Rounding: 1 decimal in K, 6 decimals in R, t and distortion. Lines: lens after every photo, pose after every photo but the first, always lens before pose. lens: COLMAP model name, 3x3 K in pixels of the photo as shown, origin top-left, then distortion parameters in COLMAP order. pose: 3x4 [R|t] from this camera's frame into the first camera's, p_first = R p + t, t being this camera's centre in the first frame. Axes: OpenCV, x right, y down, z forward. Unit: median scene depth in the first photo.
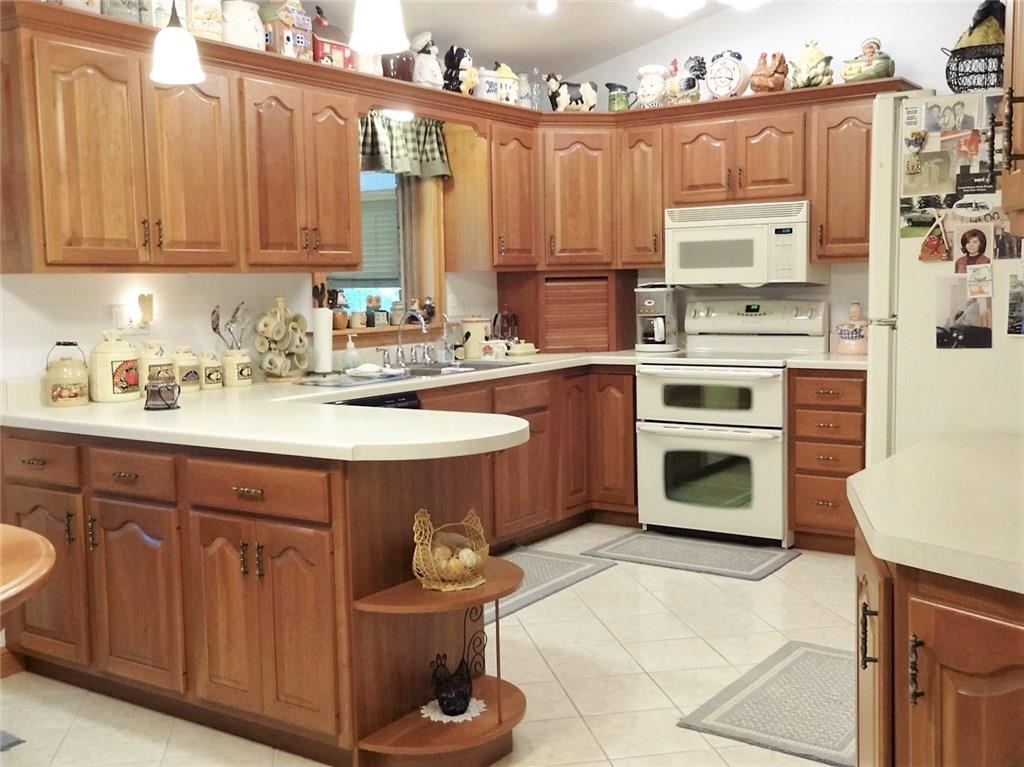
lens RADIAL K [[1085.5, 0, 511.8], [0, 1085.5, 383.2], [0, 0, 1]] dist [0.006770, 0.000000]
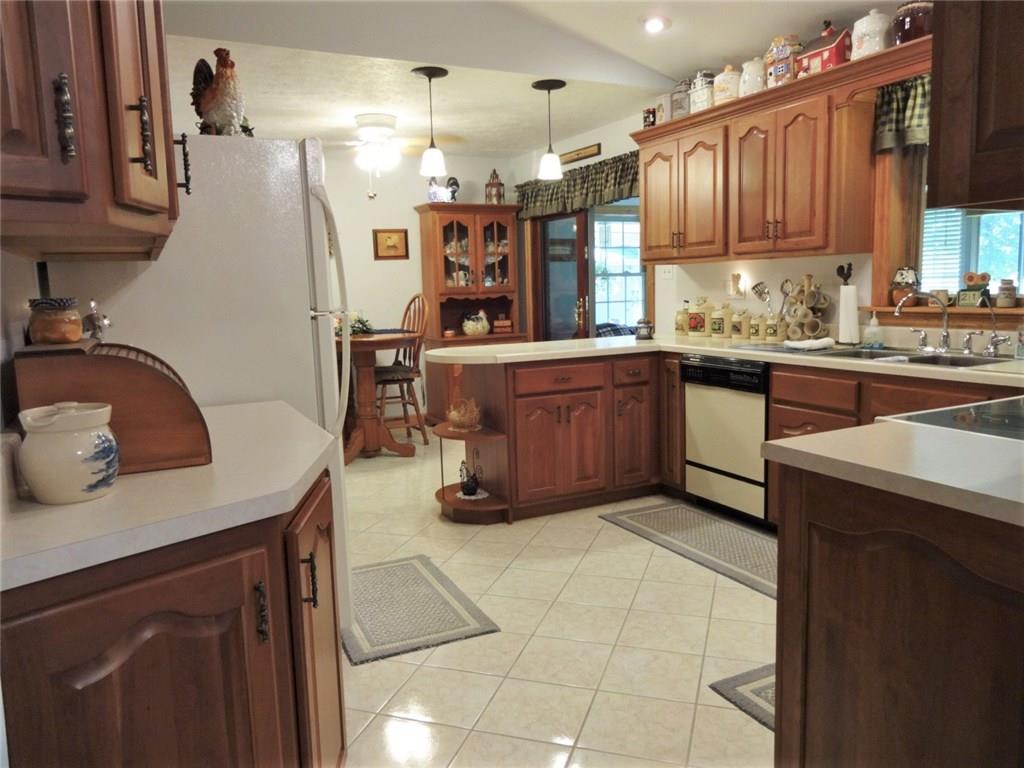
lens RADIAL K [[747.3, 0, 510.7], [0, 747.3, 380.4], [0, 0, 1]] dist [-0.020146, 0.014071]
pose [[-0.482870, 0.140541, -0.864341, 0.576868], [-0.045805, 0.981632, 0.185202, -0.085284], [0.874493, 0.129019, -0.467563, 0.914058]]
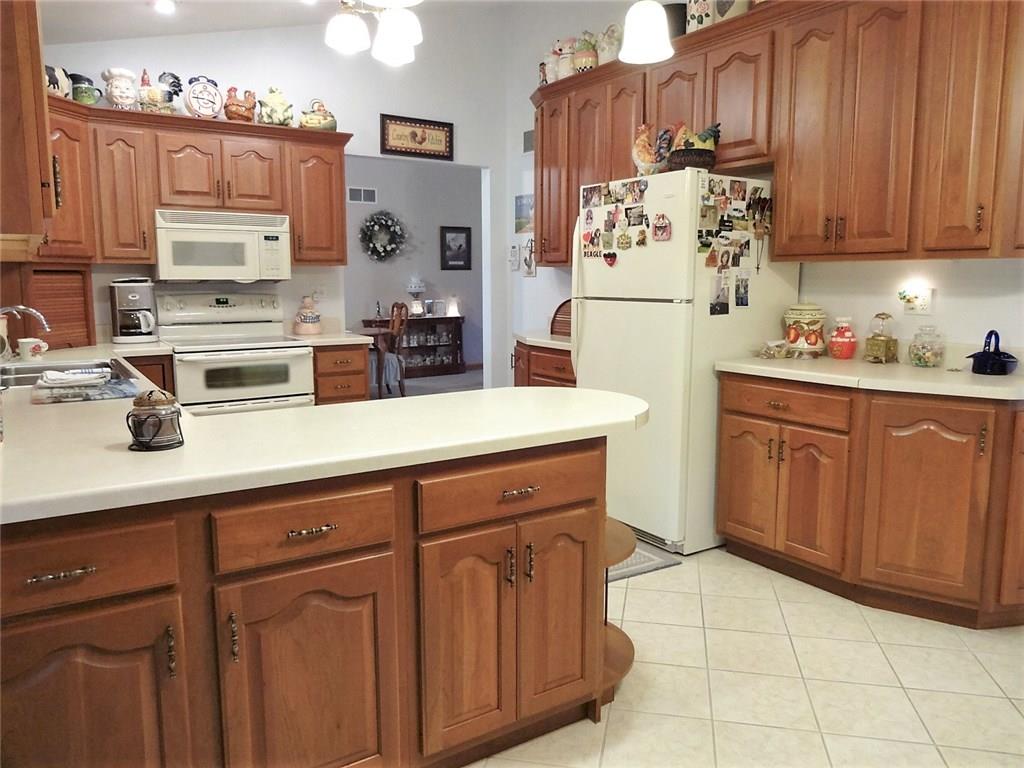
lens RADIAL K [[747.3, 0, 511.5], [0, 747.3, 382.7], [0, 0, 1]] dist [-0.020146, 0.014071]
pose [[0.374793, -0.106414, 0.920981, -0.467587], [0.077254, 0.993521, 0.083356, -0.025868], [-0.923884, 0.039909, 0.380585, 0.439470]]
